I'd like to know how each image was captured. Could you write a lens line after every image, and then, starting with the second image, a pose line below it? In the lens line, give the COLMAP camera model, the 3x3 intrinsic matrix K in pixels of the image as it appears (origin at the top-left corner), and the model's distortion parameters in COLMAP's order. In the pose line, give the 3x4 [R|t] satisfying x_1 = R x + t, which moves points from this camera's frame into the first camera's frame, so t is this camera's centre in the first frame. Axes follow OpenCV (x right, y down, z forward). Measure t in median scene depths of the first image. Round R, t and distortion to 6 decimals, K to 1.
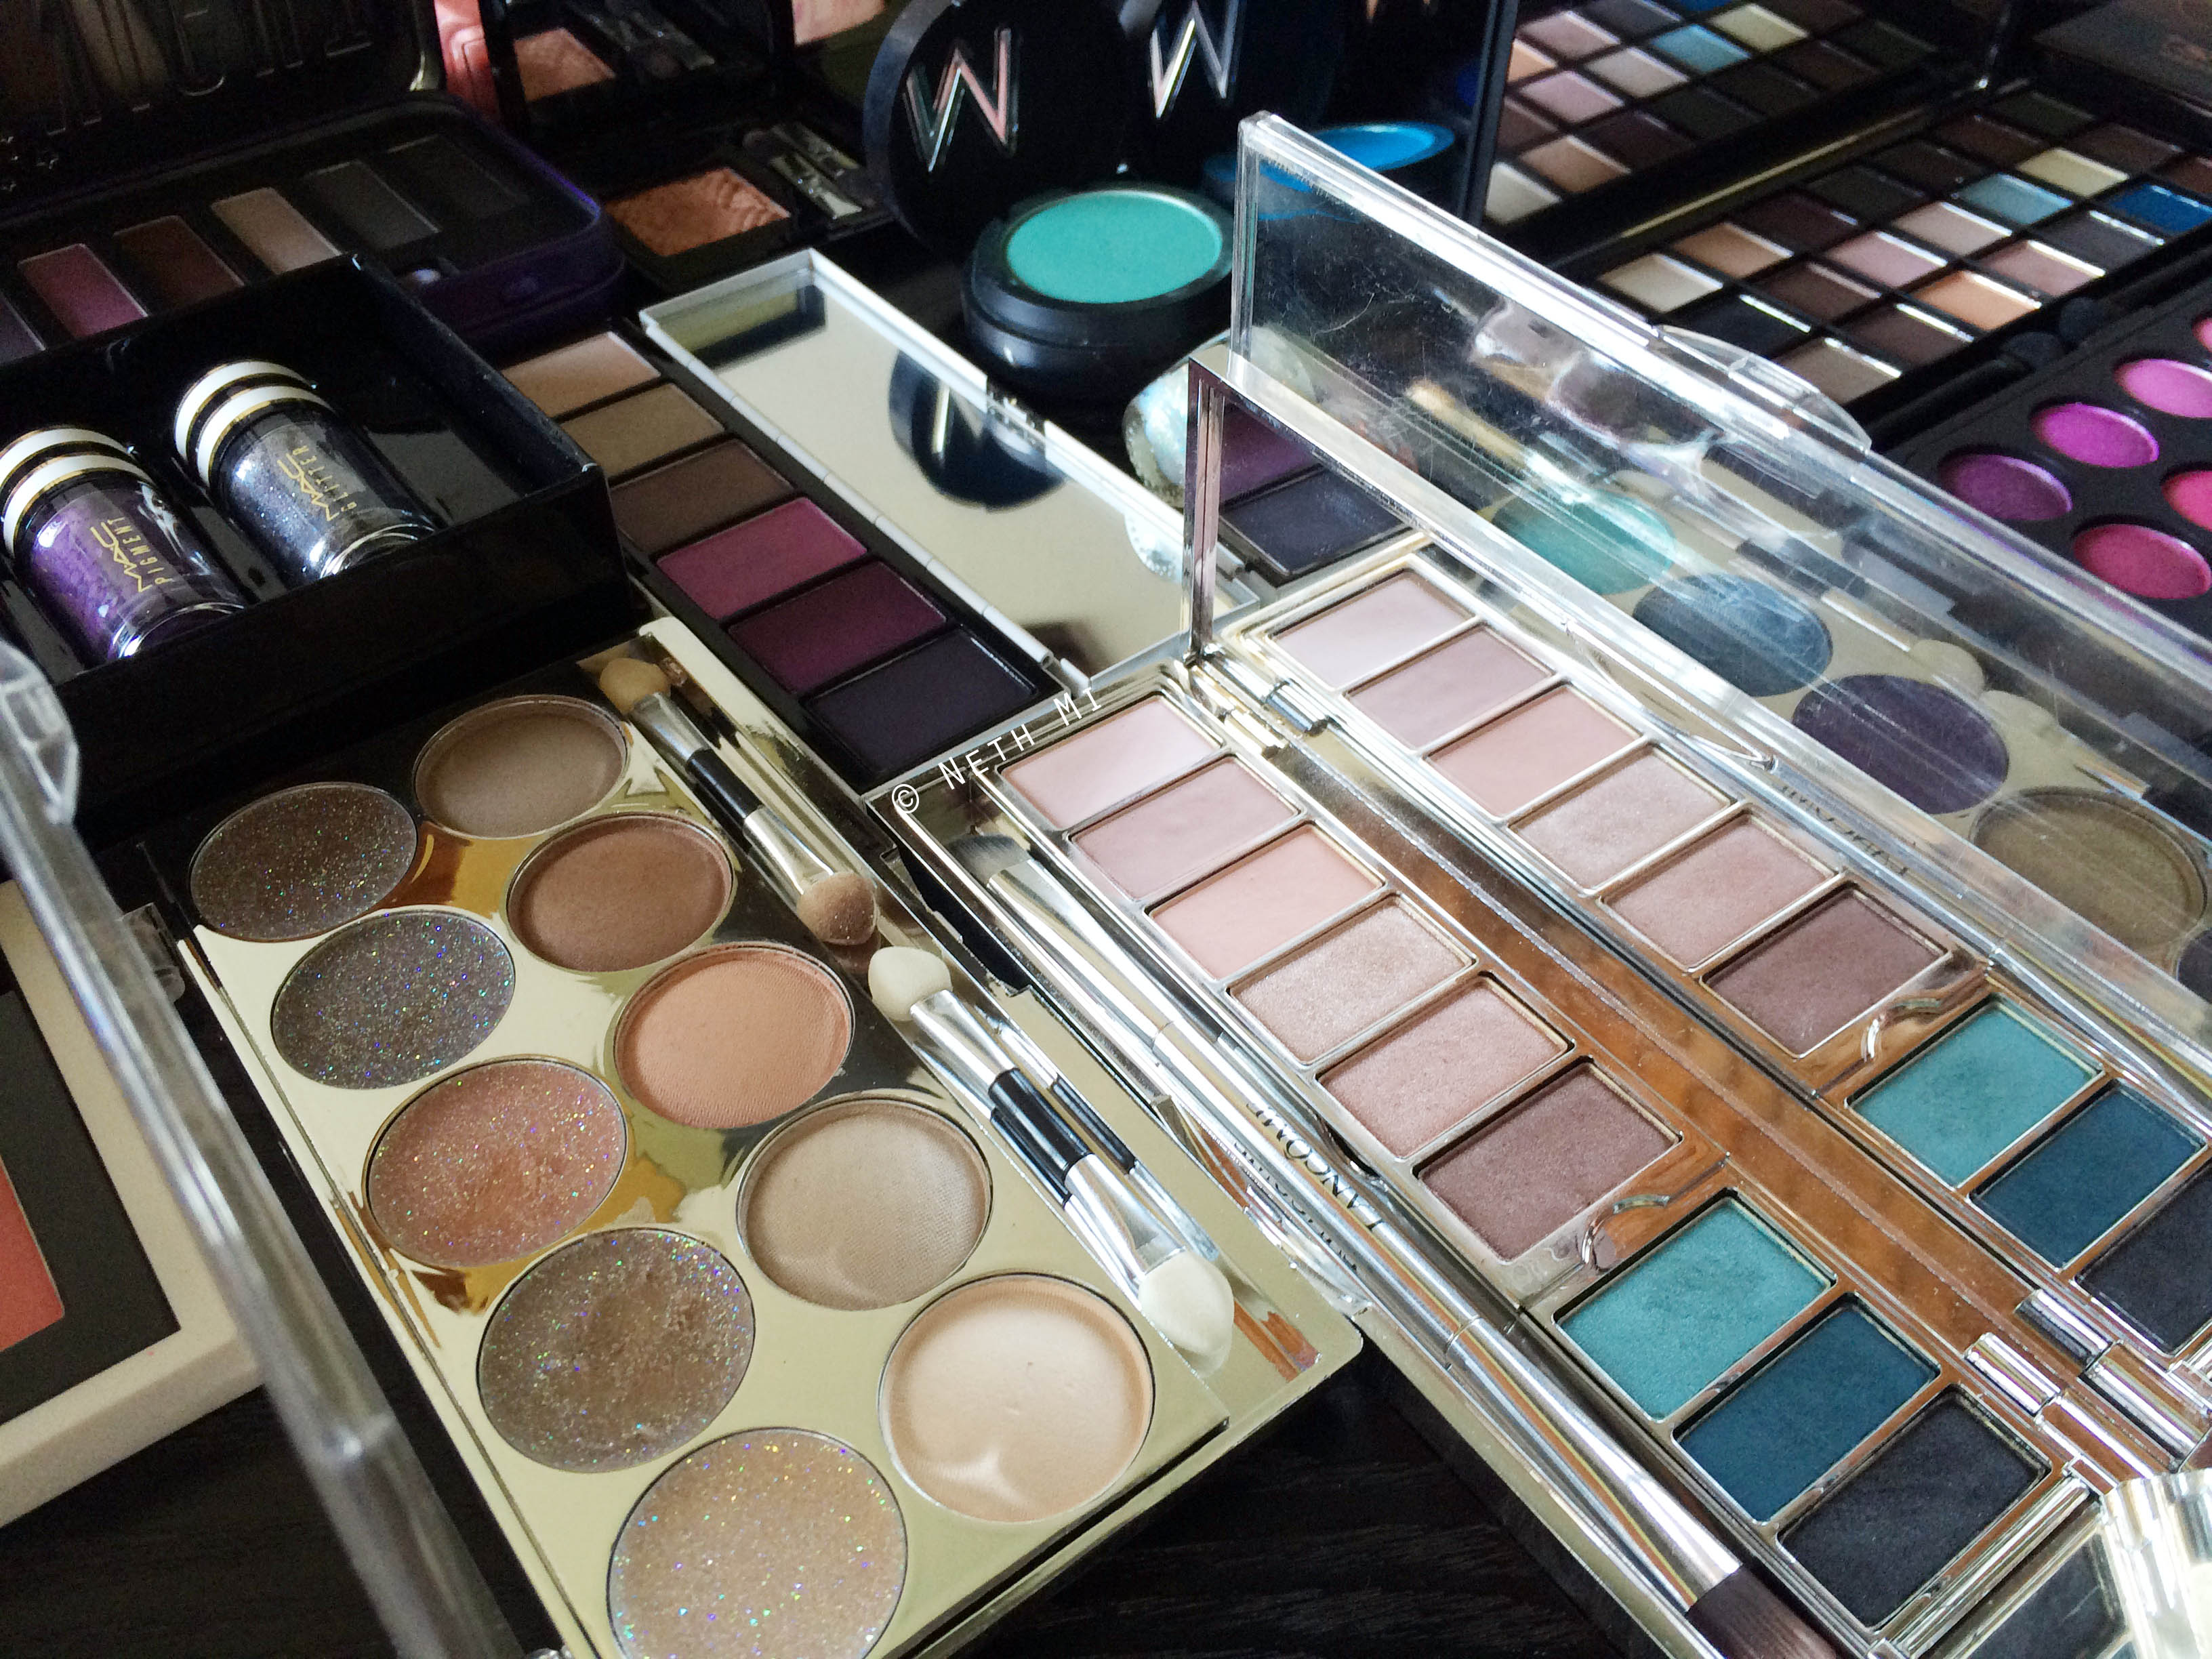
lens RADIAL K [[1966.0, 0, 1106.0], [0, 1966.0, 829.5], [0, 0, 1]] dist [0.049991, -0.081568]
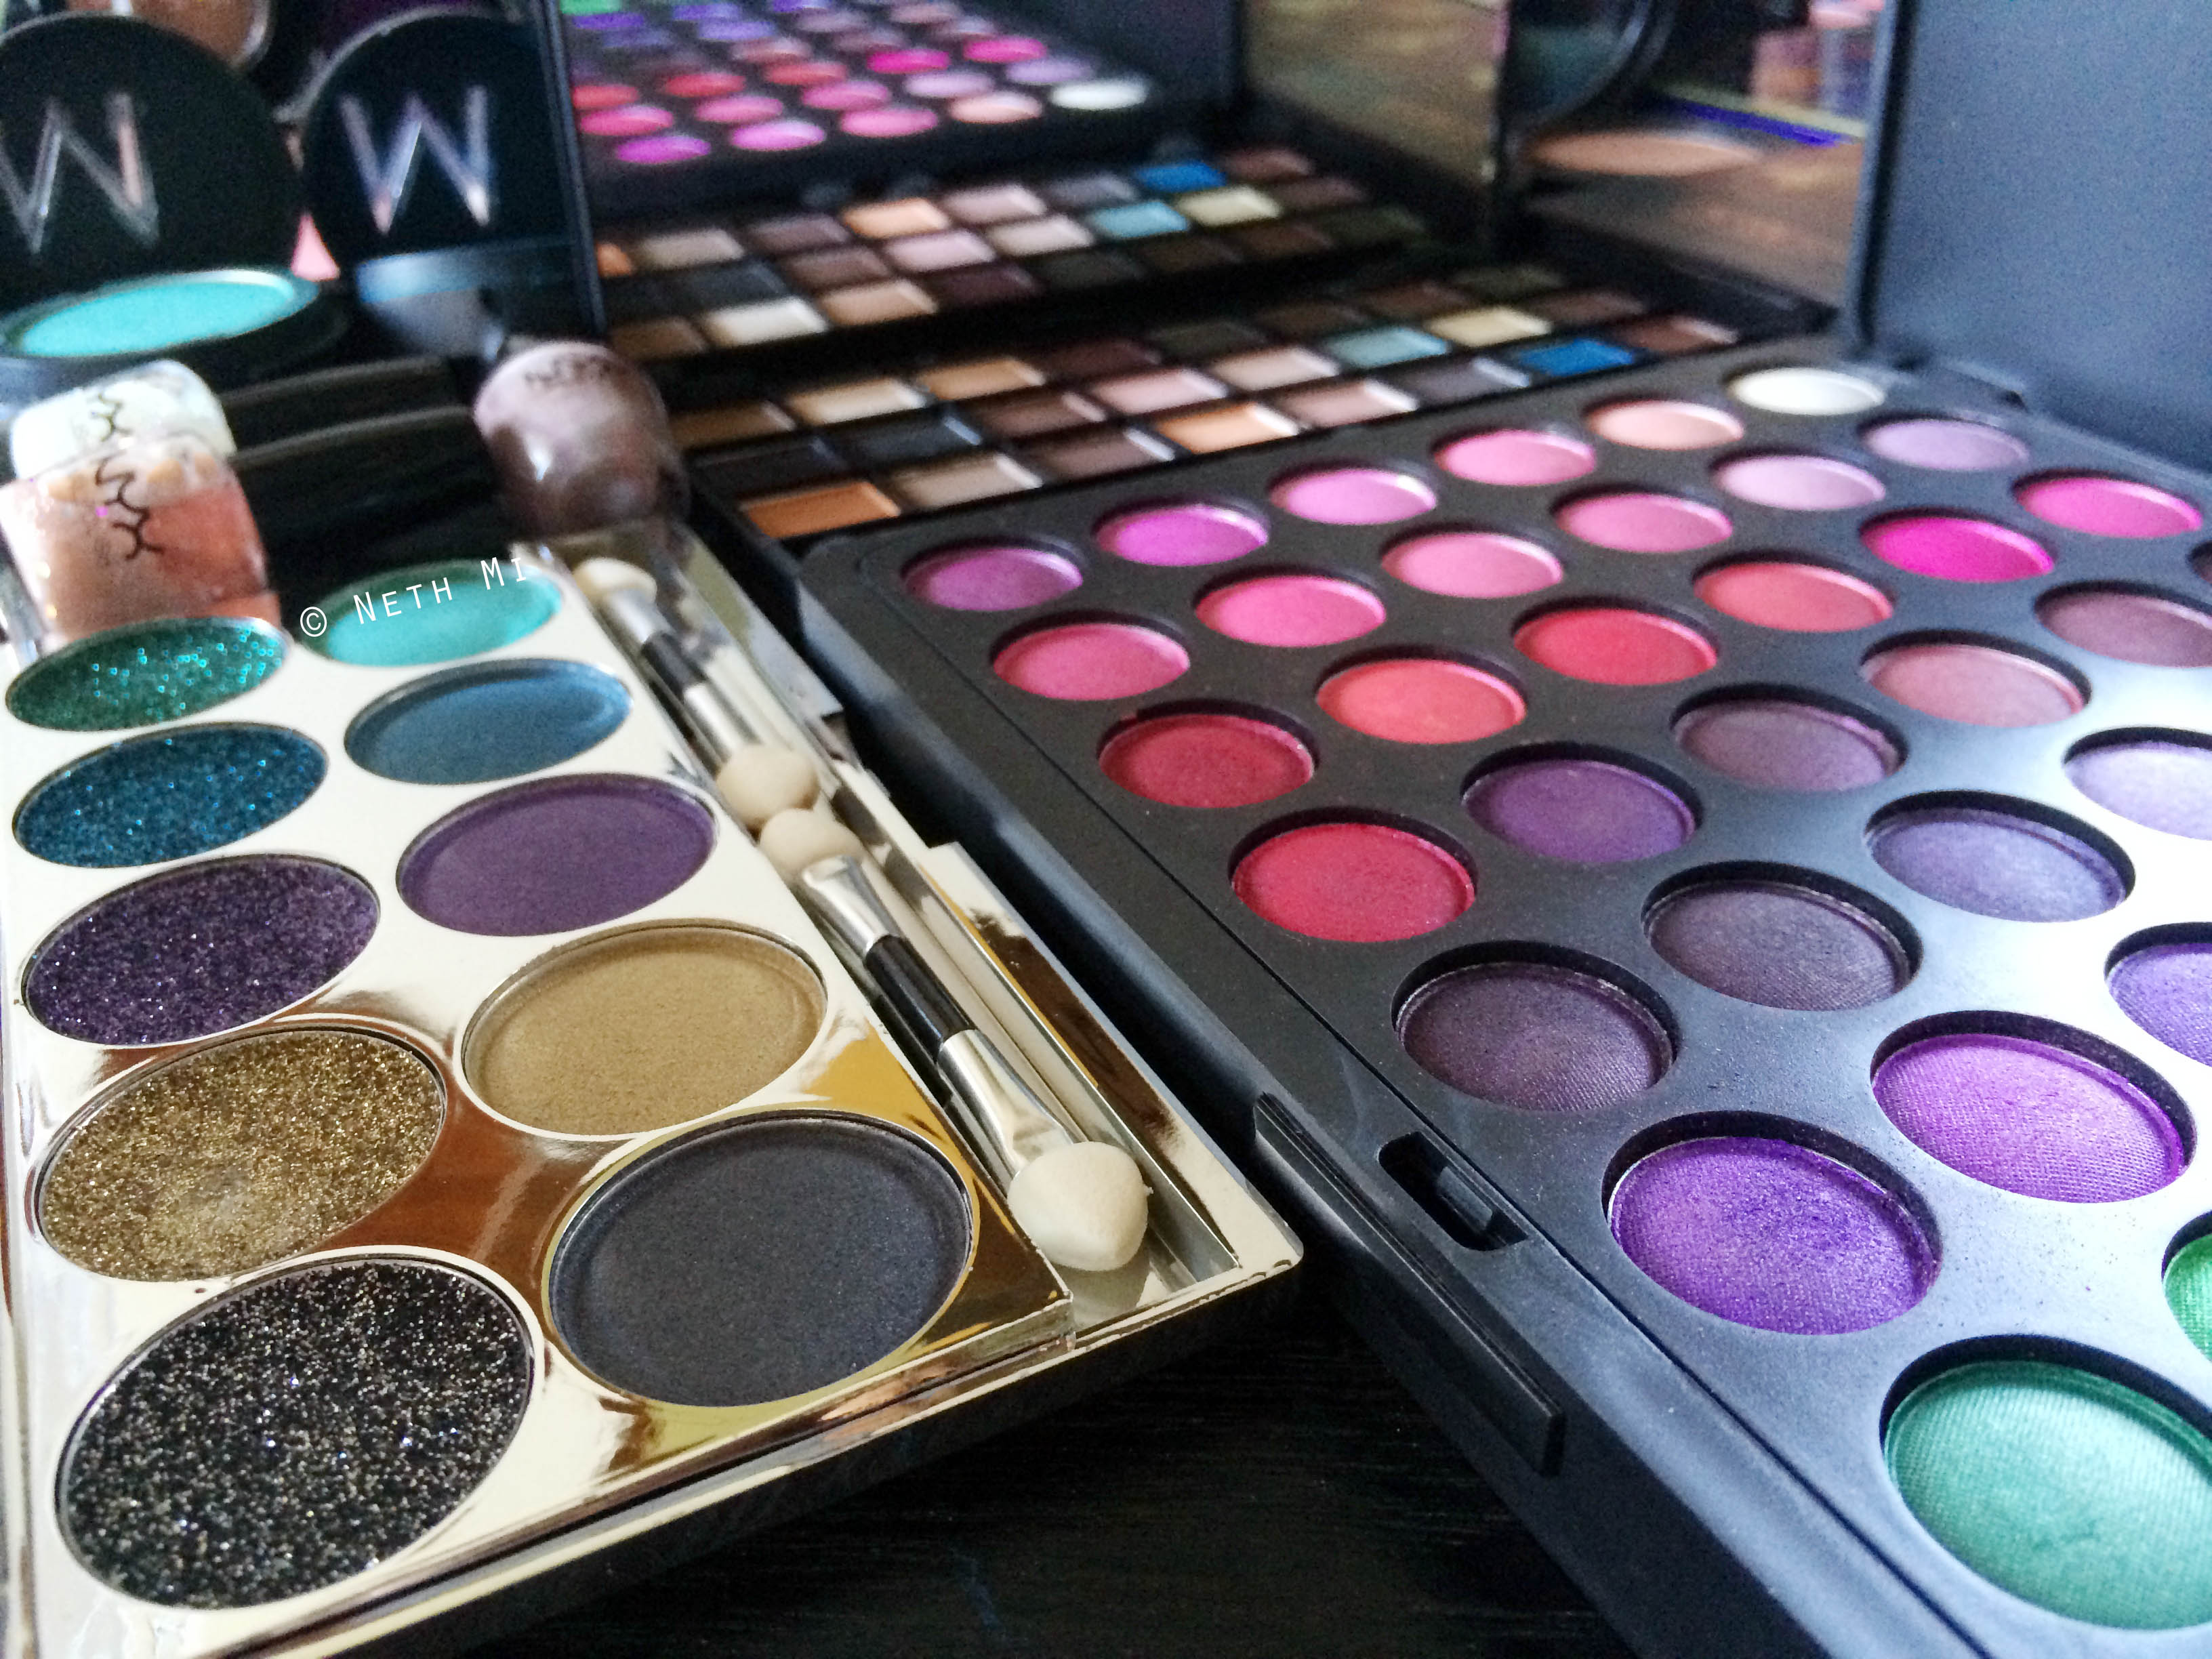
lens RADIAL K [[1966.0, 0, 1106.0], [0, 1966.0, 829.5], [0, 0, 1]] dist [0.049991, -0.081568]
pose [[0.984862, 0.064101, -0.161053, 0.520098], [-0.099486, 0.969877, -0.222353, 0.057595], [0.141949, 0.235010, 0.961572, 0.291074]]
